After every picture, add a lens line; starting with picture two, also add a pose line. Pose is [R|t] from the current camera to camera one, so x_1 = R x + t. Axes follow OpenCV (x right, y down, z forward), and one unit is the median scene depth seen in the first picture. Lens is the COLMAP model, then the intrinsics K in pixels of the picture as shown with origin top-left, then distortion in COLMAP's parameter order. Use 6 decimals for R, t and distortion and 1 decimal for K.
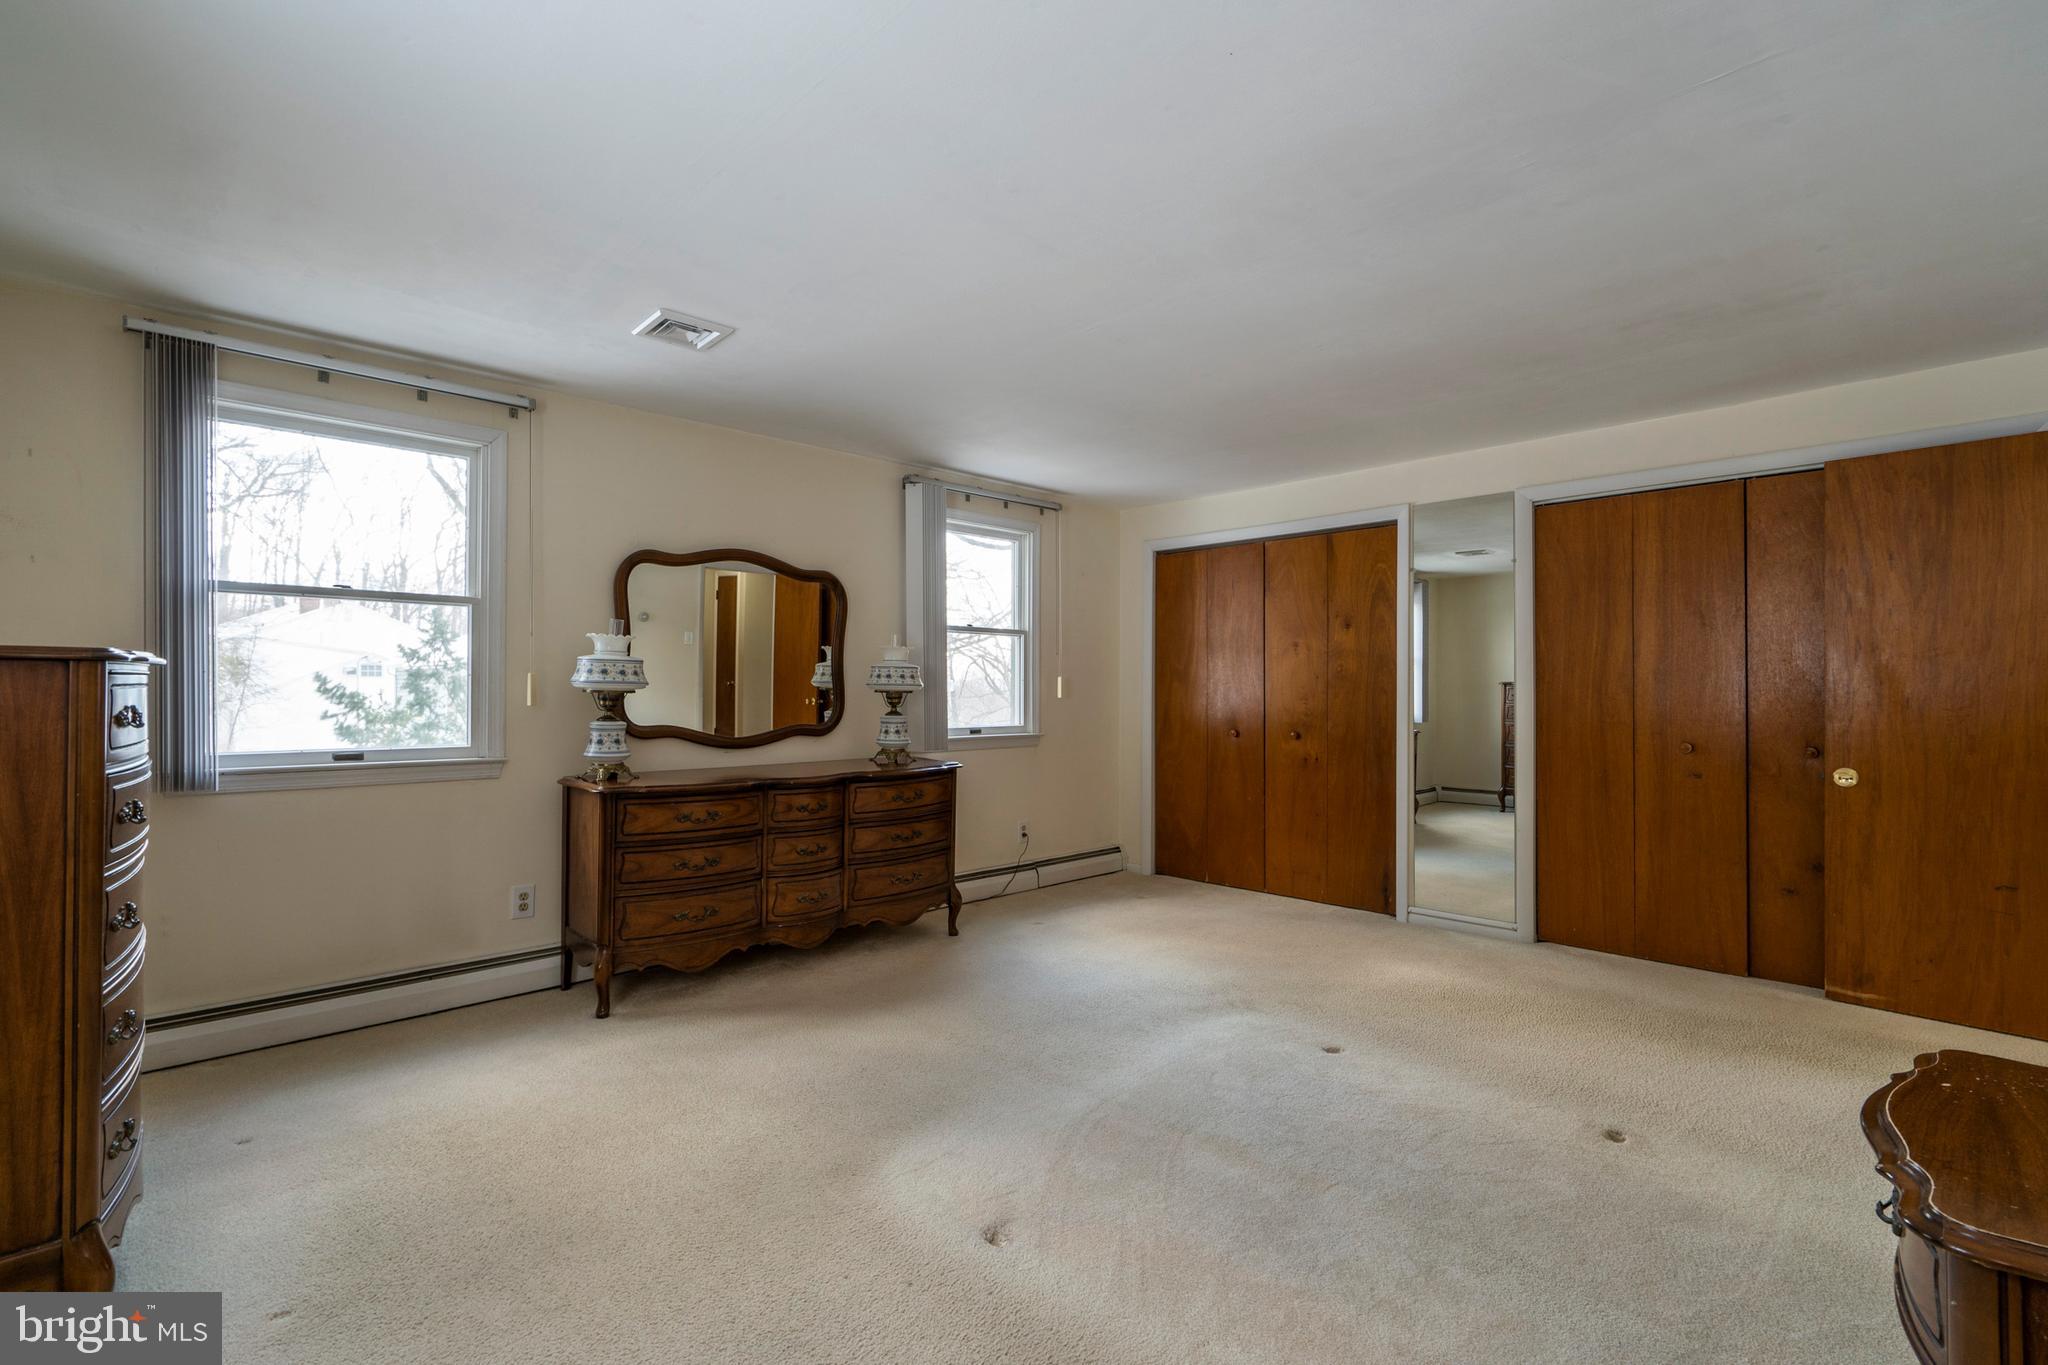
lens RADIAL K [[940.6, 0, 1042.1], [0, 940.6, 684.7], [0, 0, 1]] dist [0.002043, 0.000314]
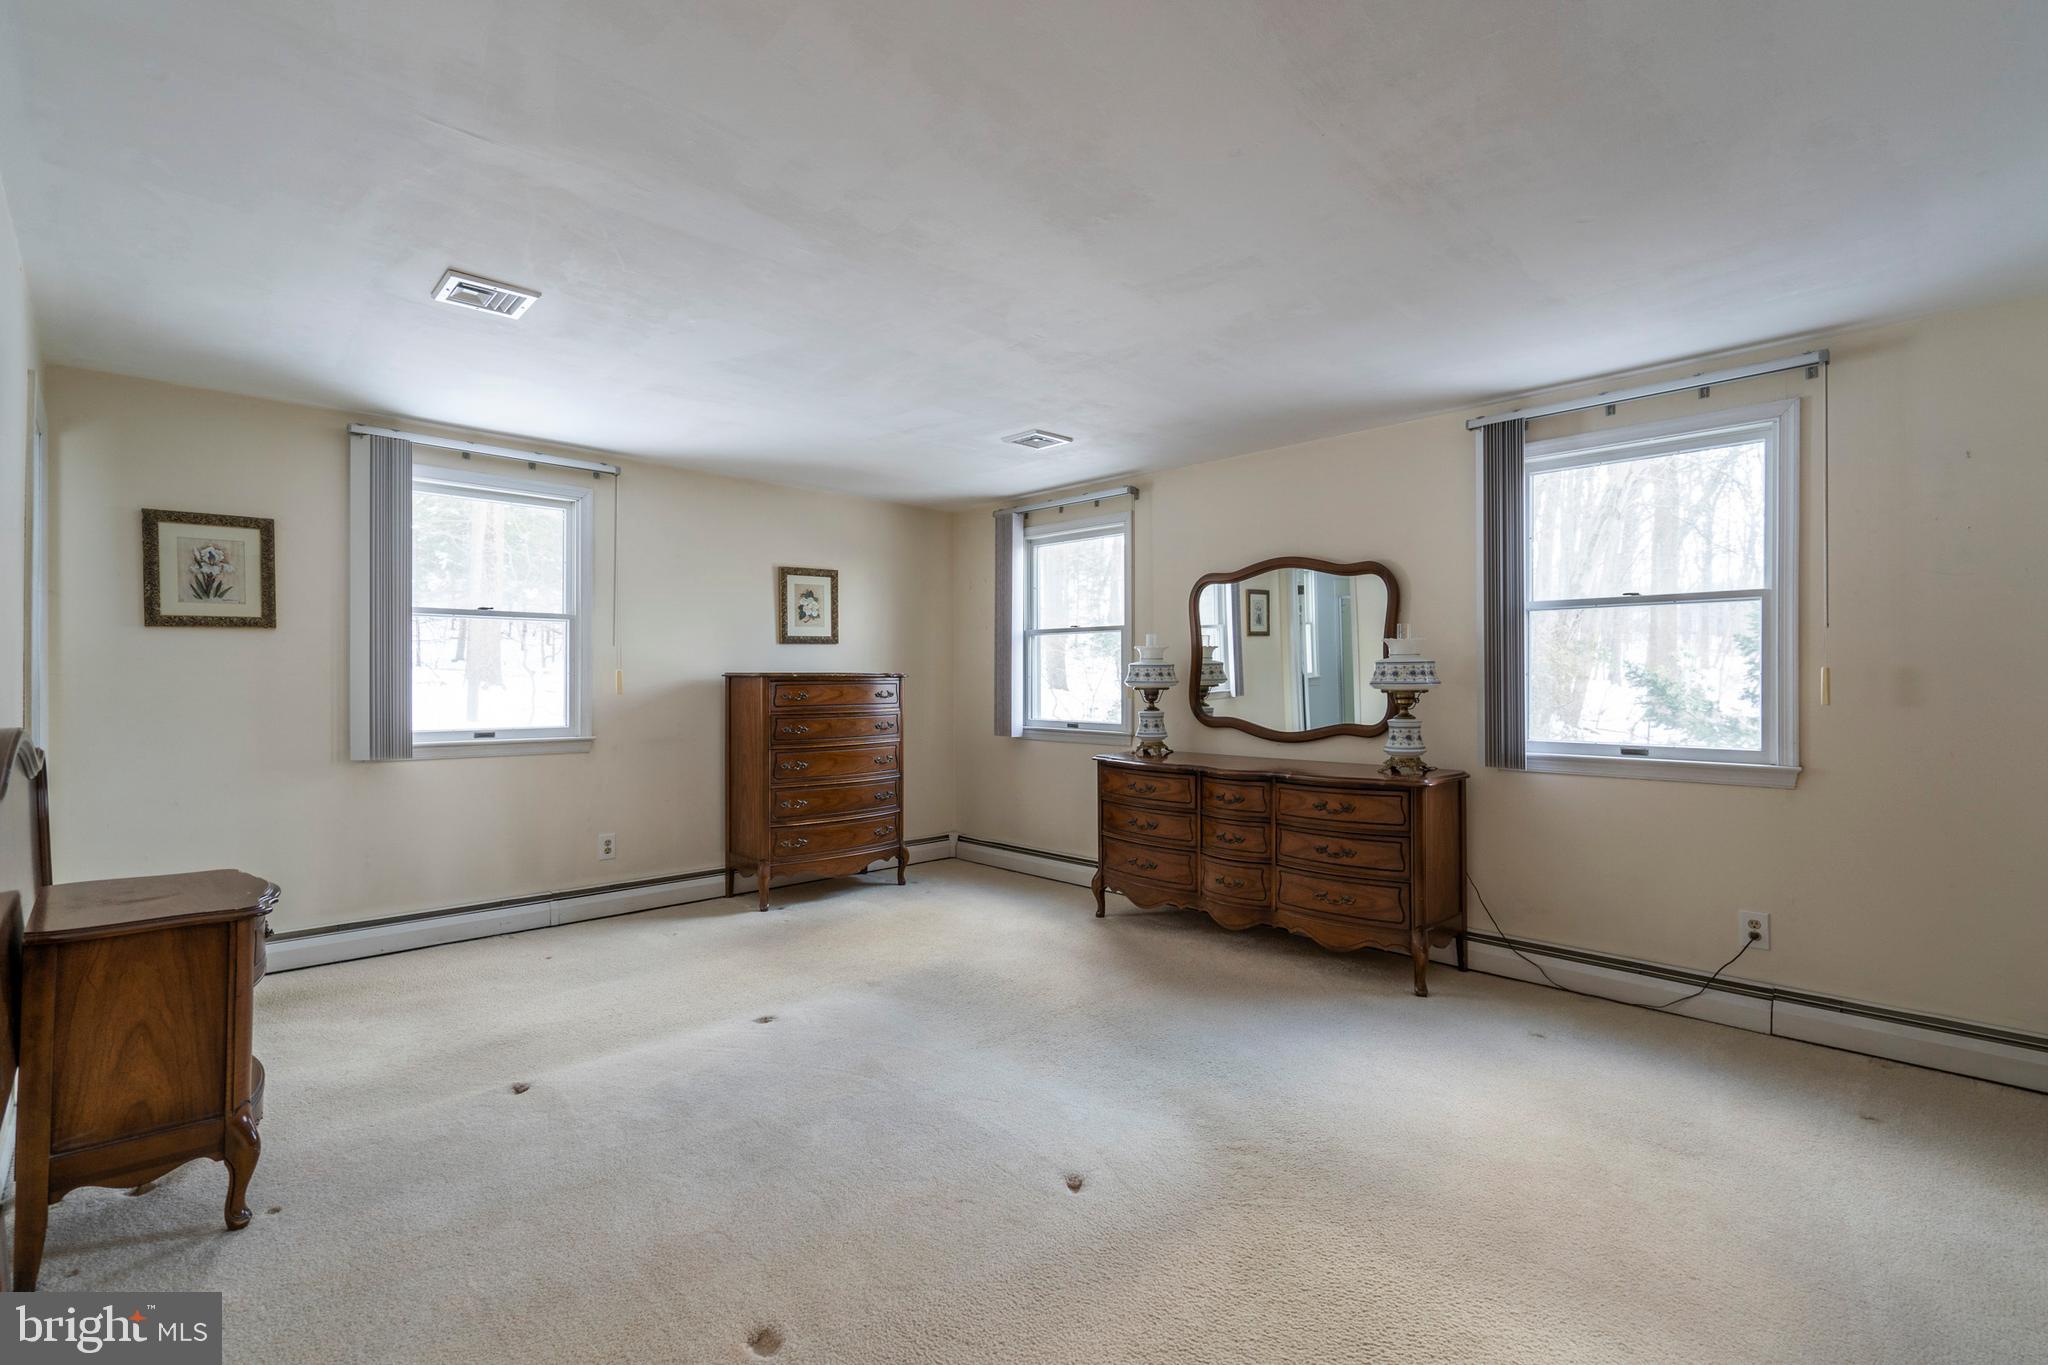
lens RADIAL K [[940.6, 0, 1042.4], [0, 940.6, 686.3], [0, 0, 1]] dist [0.002043, 0.000314]
pose [[-0.010670, -0.002939, -0.999939, 0.731261], [-0.001107, 0.999995, -0.002928, 0.006267], [0.999942, 0.001075, -0.010673, 0.706570]]
